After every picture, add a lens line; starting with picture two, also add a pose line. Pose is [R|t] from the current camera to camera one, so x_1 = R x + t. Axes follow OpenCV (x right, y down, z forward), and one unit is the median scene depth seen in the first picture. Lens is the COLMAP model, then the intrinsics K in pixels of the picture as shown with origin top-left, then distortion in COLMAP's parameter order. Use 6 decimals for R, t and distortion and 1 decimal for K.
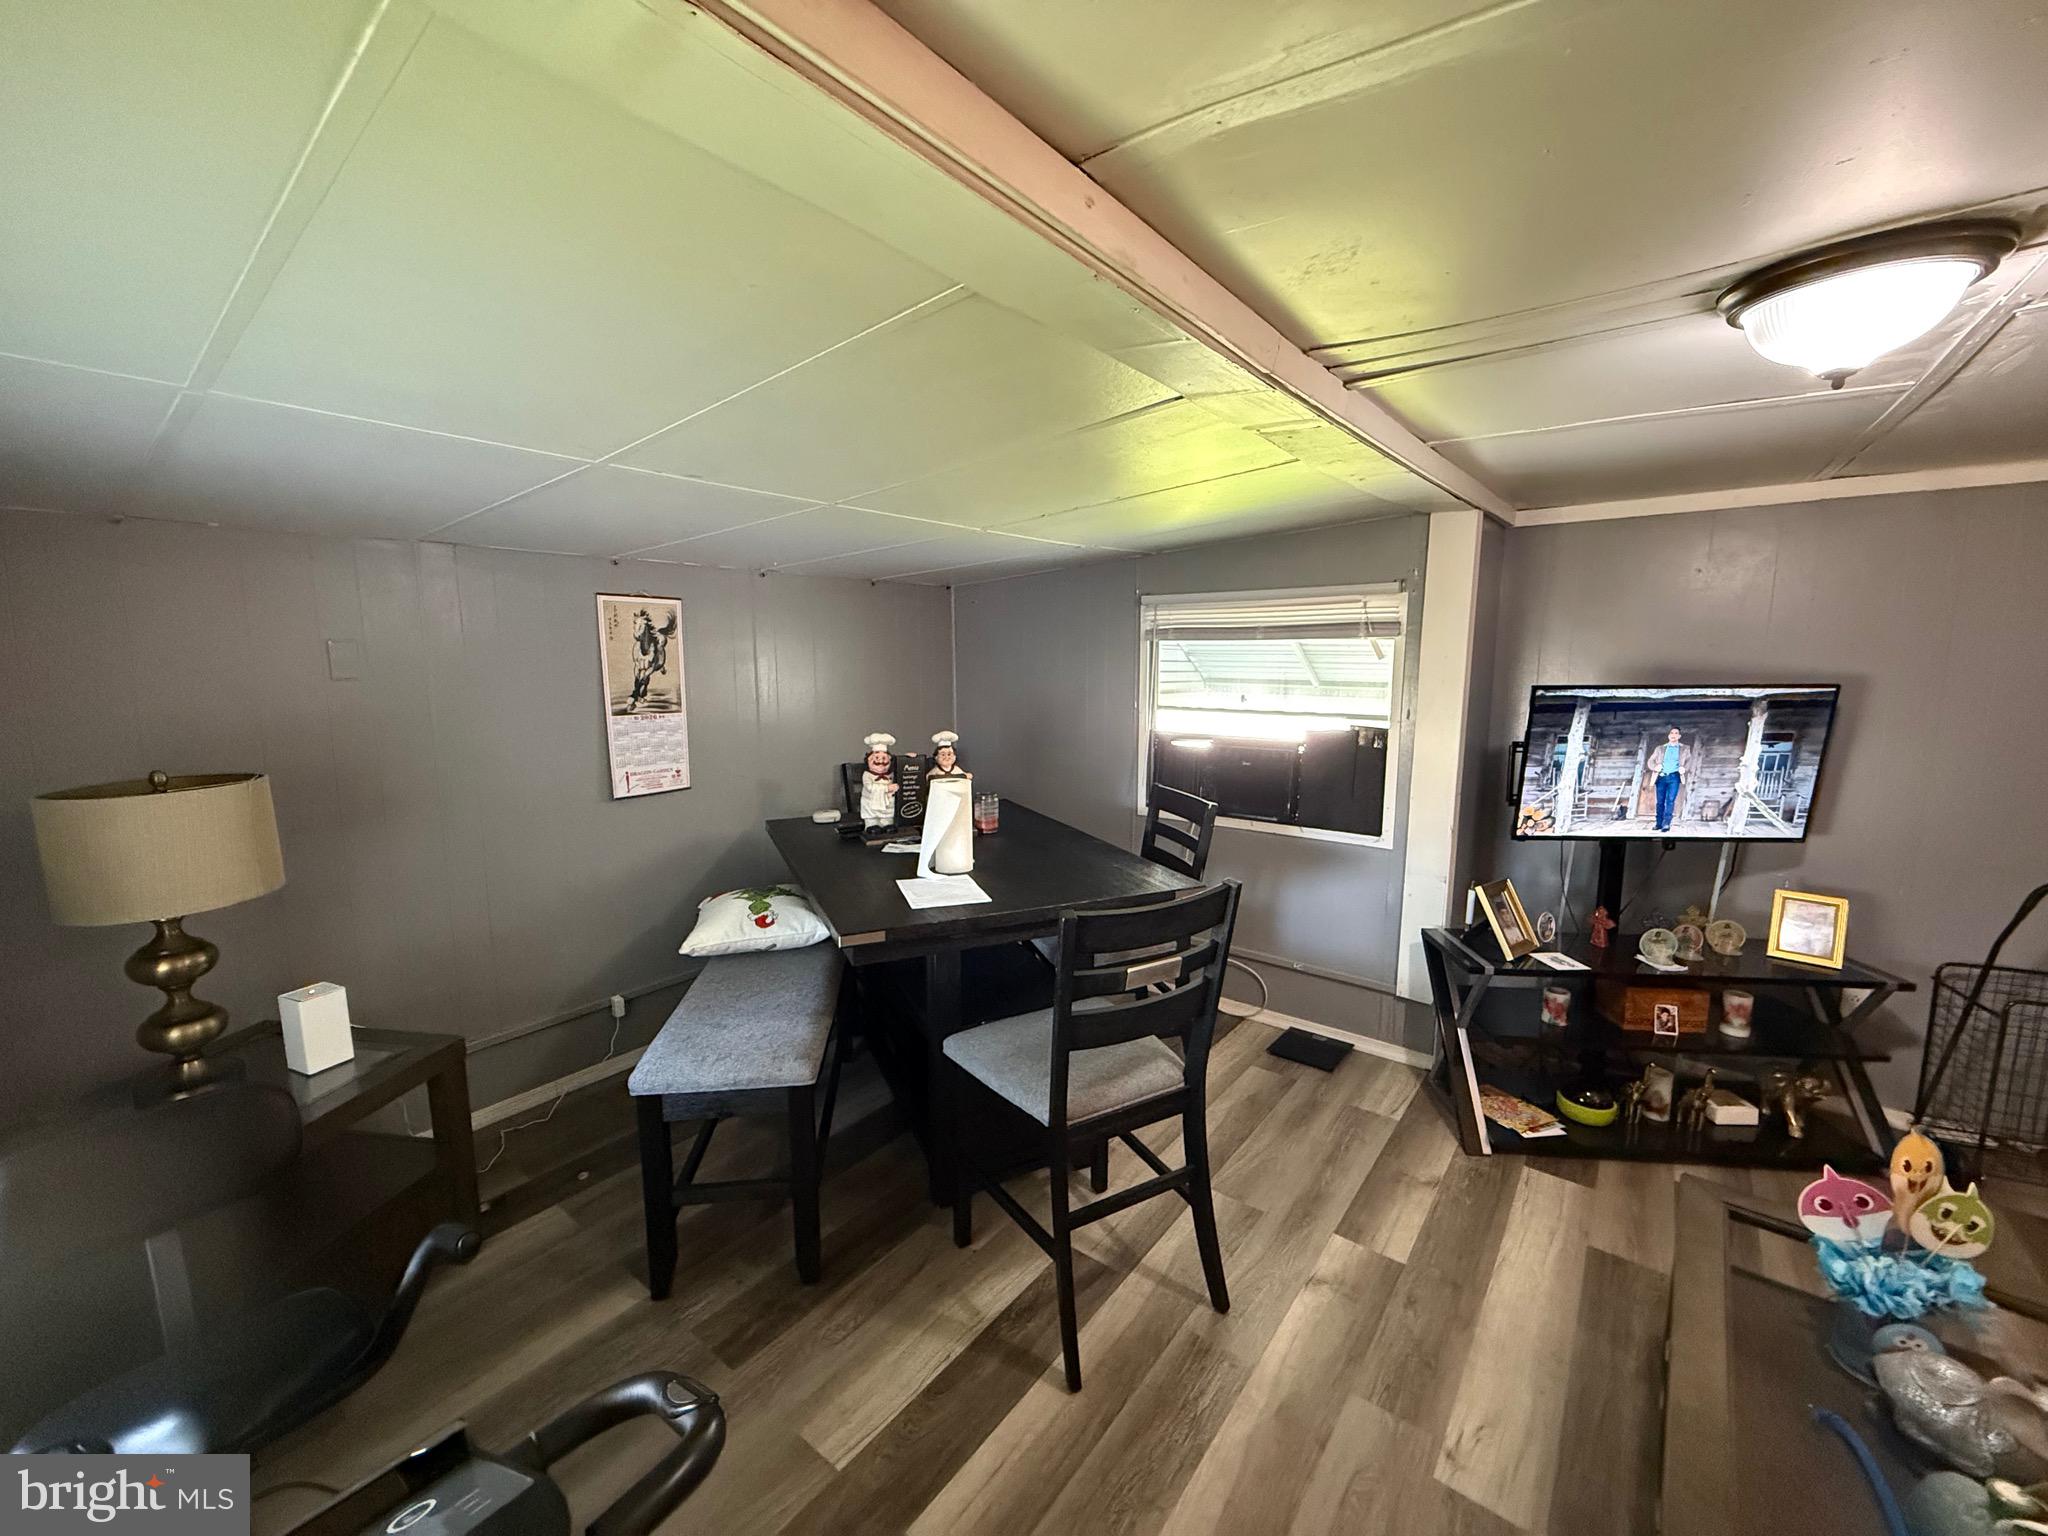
lens RADIAL K [[811.3, 0, 1024.0], [0, 811.3, 768.0], [0, 0, 1]] dist [-0.000984, -0.000437]
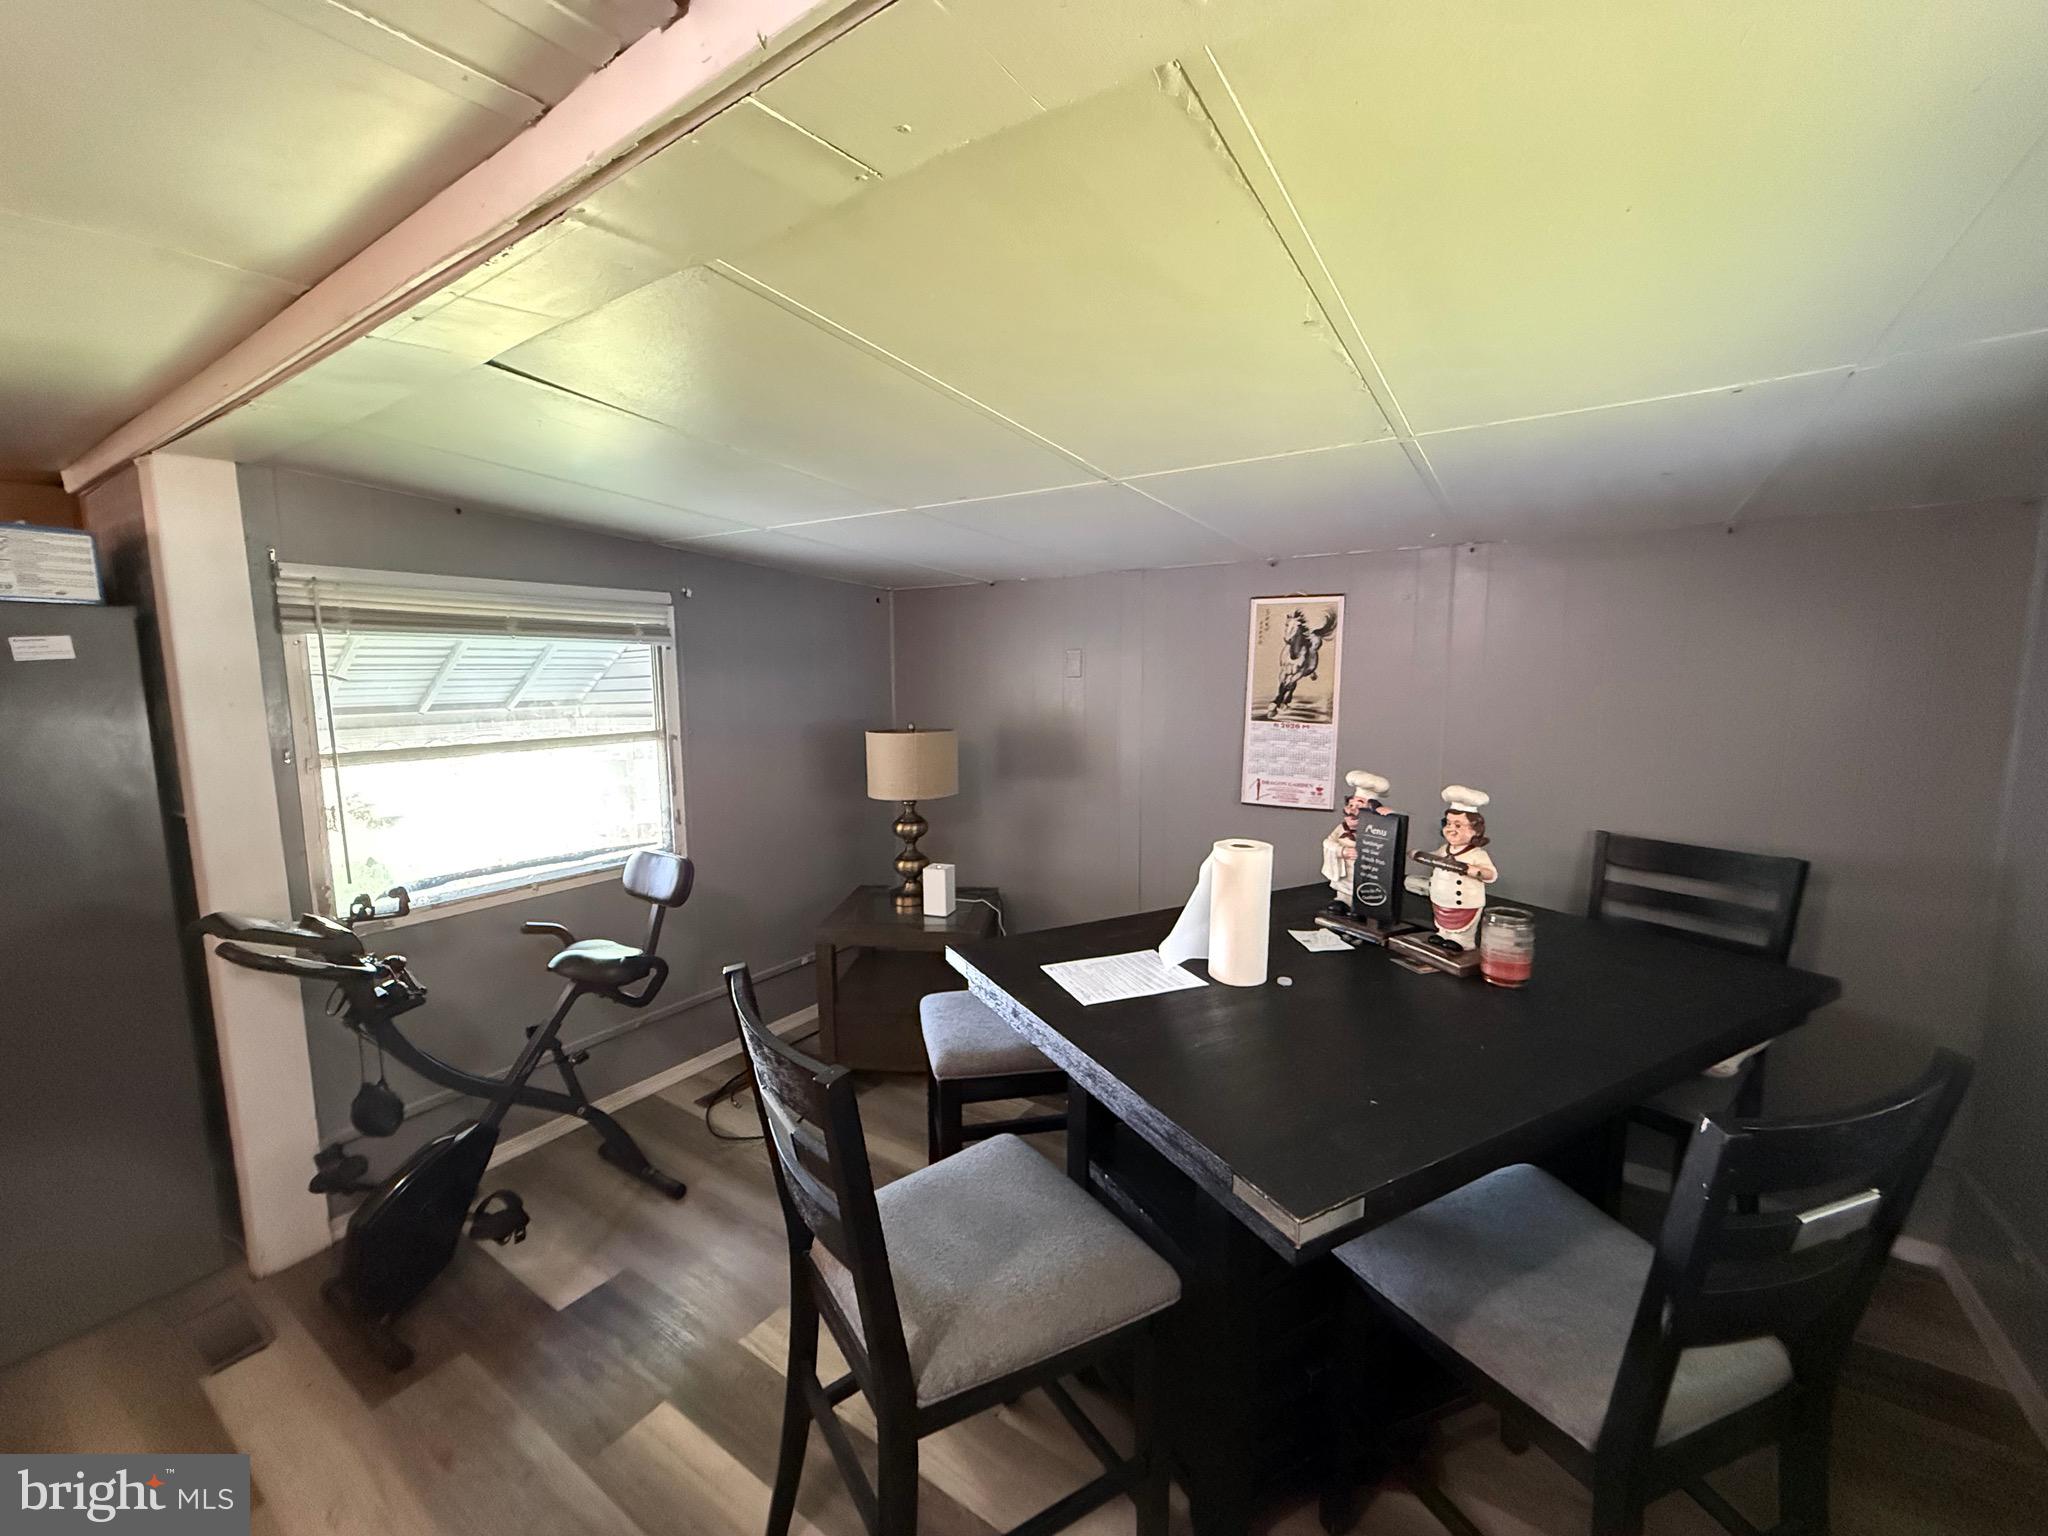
lens RADIAL K [[811.3, 0, 1024.0], [0, 811.3, 768.0], [0, 0, 1]] dist [-0.000984, -0.000437]
pose [[0.075747, 0.125067, -0.989253, 0.448444], [-0.136891, 0.984013, 0.113923, -0.079629], [0.987686, 0.126790, 0.091656, 0.623578]]
